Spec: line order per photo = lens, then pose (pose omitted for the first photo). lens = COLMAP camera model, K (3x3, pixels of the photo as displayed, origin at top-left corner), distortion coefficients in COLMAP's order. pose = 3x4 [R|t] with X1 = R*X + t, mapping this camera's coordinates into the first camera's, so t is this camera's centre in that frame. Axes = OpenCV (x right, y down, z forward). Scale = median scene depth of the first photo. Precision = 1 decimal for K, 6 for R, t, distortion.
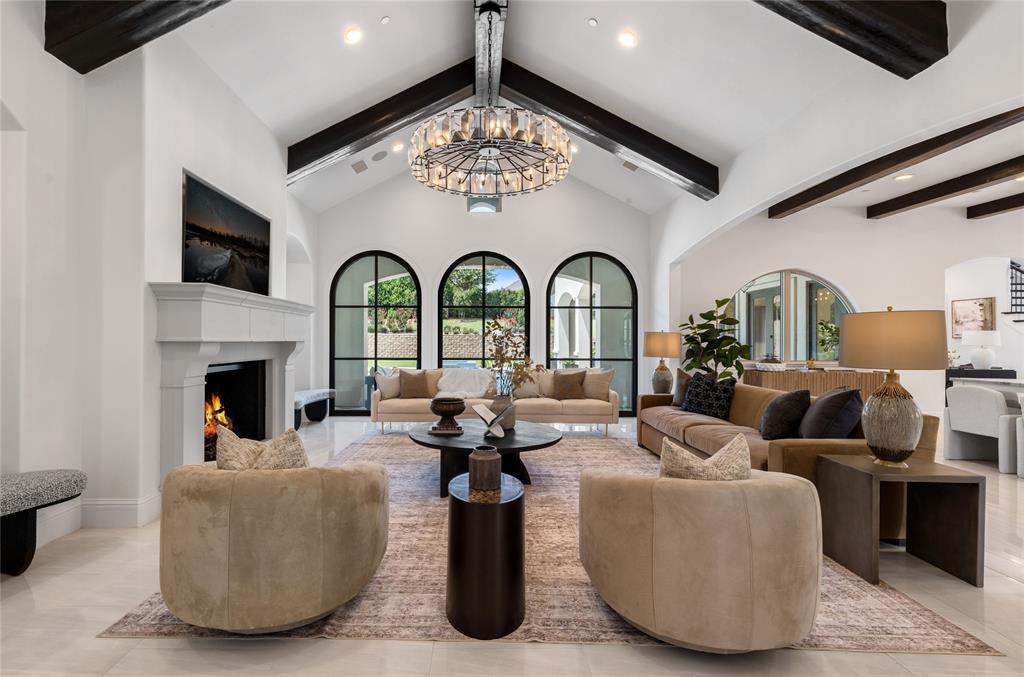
lens RADIAL K [[477.5, 0, 484.5], [0, 477.5, 338.2], [0, 0, 1]] dist [0.000841, 0.000243]
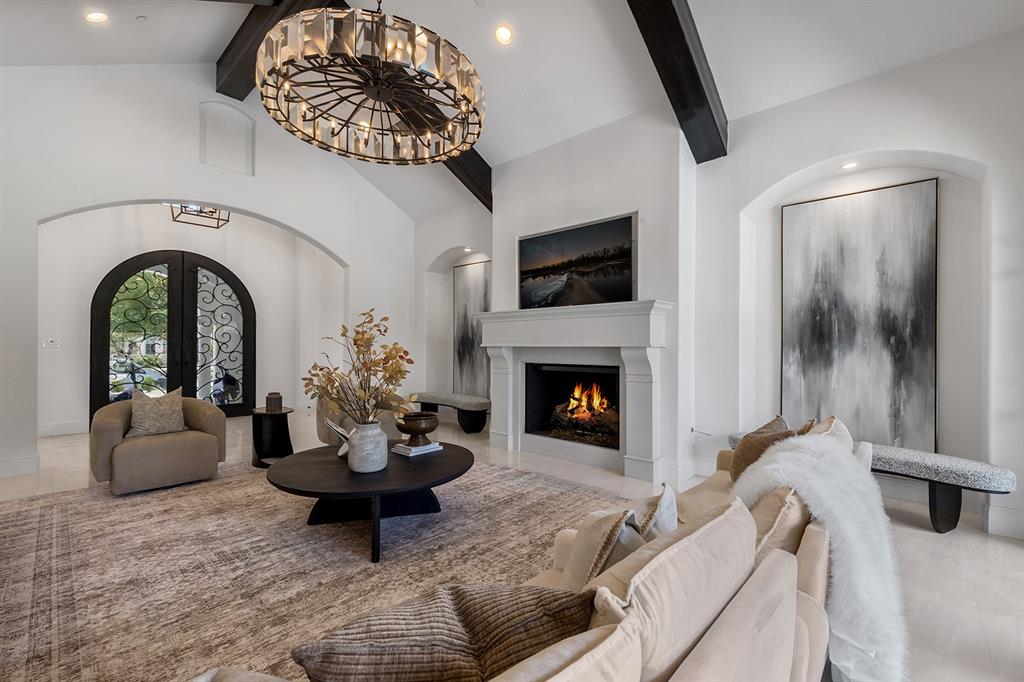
lens RADIAL K [[440.2, 0, 510.2], [0, 440.2, 342.5], [0, 0, 1]] dist [0.004216, 0.000040]
pose [[-0.673086, -0.007977, -0.739521, 0.416004], [-0.007225, 0.999965, -0.004210, -0.002215], [0.739529, 0.002509, -0.673120, 1.722481]]
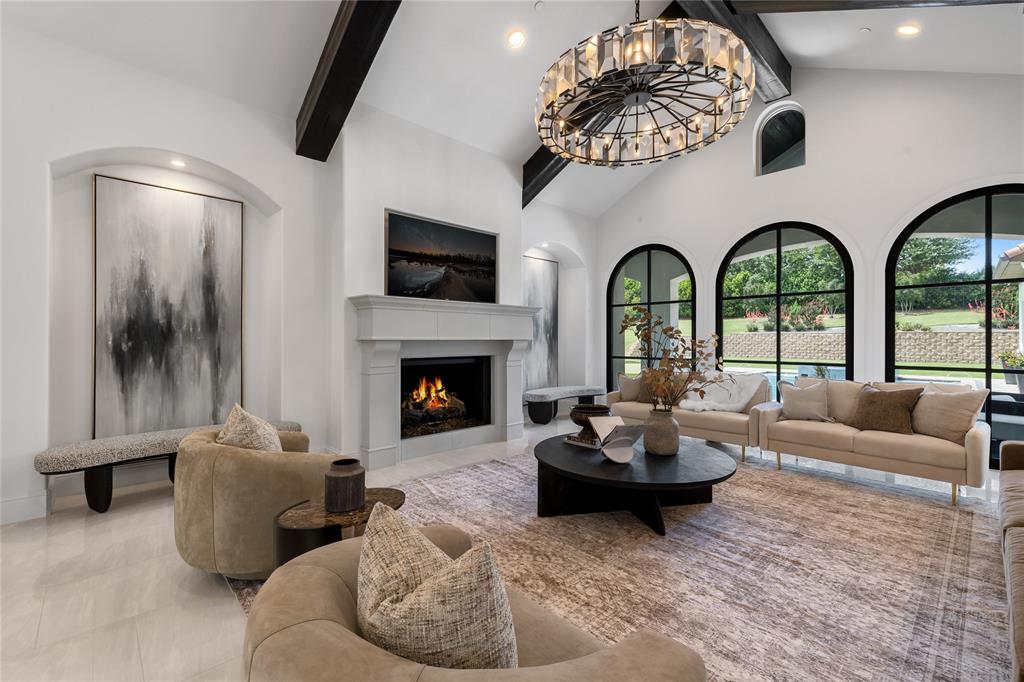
lens RADIAL K [[432.5, 0, 506.6], [0, 432.5, 339.6], [0, 0, 1]] dist [-0.001841, 0.000172]
pose [[0.689511, 0.000069, -0.724275, 0.405662], [-0.003757, 0.999987, -0.003481, 0.007072], [0.724266, 0.005121, 0.689502, 0.359686]]
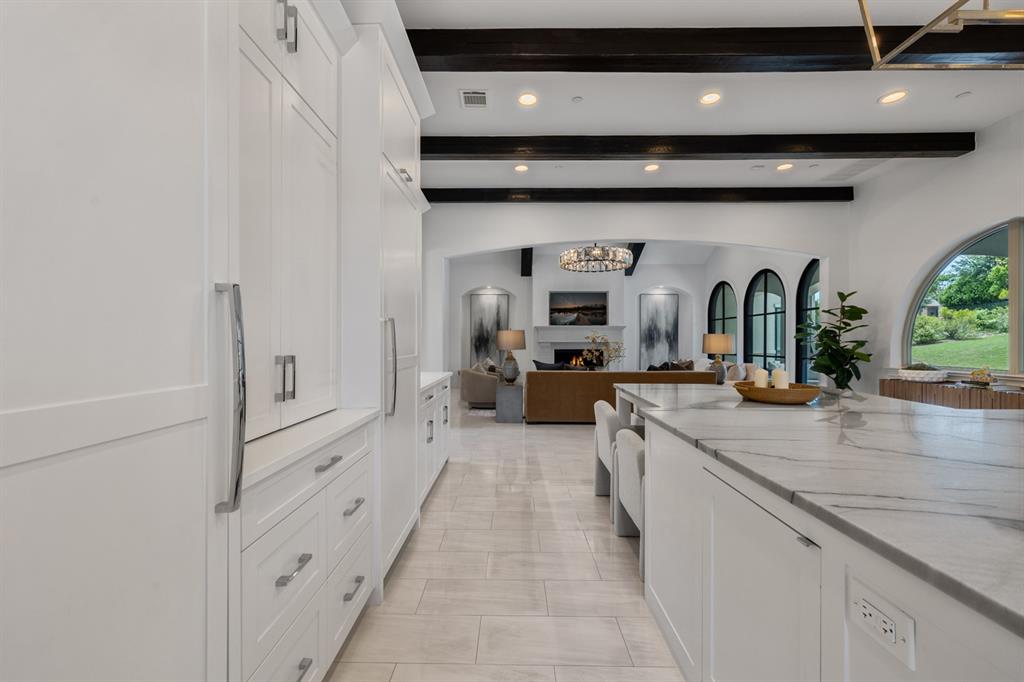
lens RADIAL K [[432.5, 0, 506.6], [0, 432.5, 339.6], [0, 0, 1]] dist [-0.001841, 0.000172]
pose [[-0.010372, -0.007961, -0.999915, 2.176396], [-0.007193, 0.999943, -0.007887, 0.012826], [0.999920, 0.007111, -0.010429, 0.630782]]
